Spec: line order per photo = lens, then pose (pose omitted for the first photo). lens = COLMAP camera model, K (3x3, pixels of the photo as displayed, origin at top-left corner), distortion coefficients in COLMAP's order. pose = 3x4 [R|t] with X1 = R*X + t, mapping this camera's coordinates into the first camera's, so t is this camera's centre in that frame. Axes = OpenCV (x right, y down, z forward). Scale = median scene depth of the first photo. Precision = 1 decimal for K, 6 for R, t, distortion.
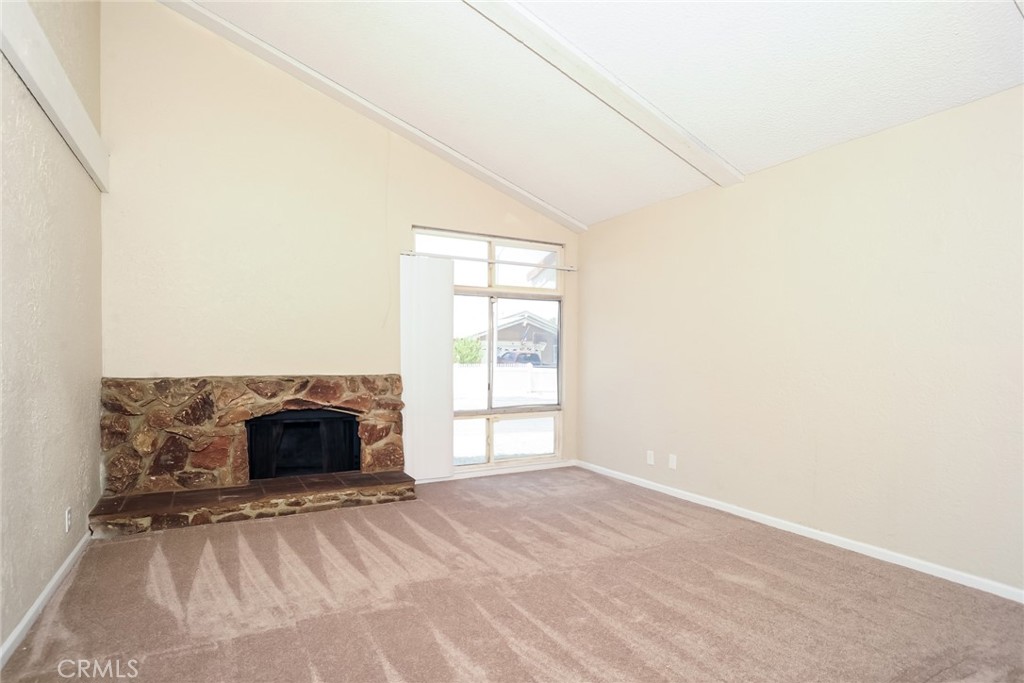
lens RADIAL K [[534.0, 0, 510.7], [0, 534.0, 368.7], [0, 0, 1]] dist [-0.000921, 0.000126]
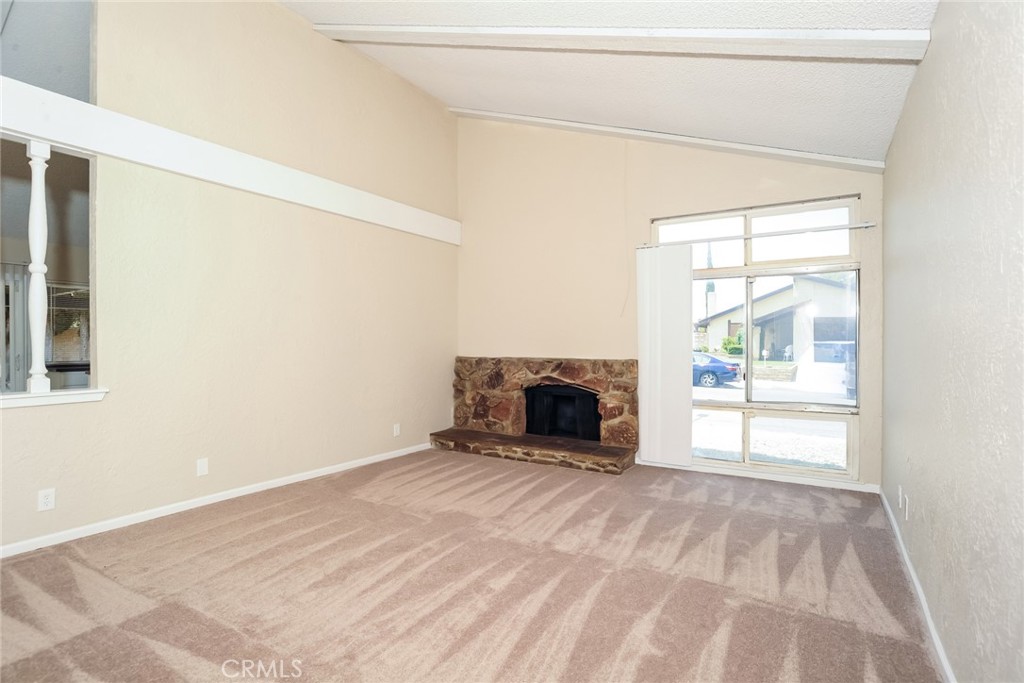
lens RADIAL K [[517.8, 0, 512.0], [0, 517.8, 341.5], [0, 0, 1]] dist [-0.001288, 0.000055]
pose [[0.508533, -0.006443, -0.861019, 0.638249], [-0.019402, 0.999632, -0.018939, -0.001988], [0.860824, 0.026336, 0.508221, 0.283001]]
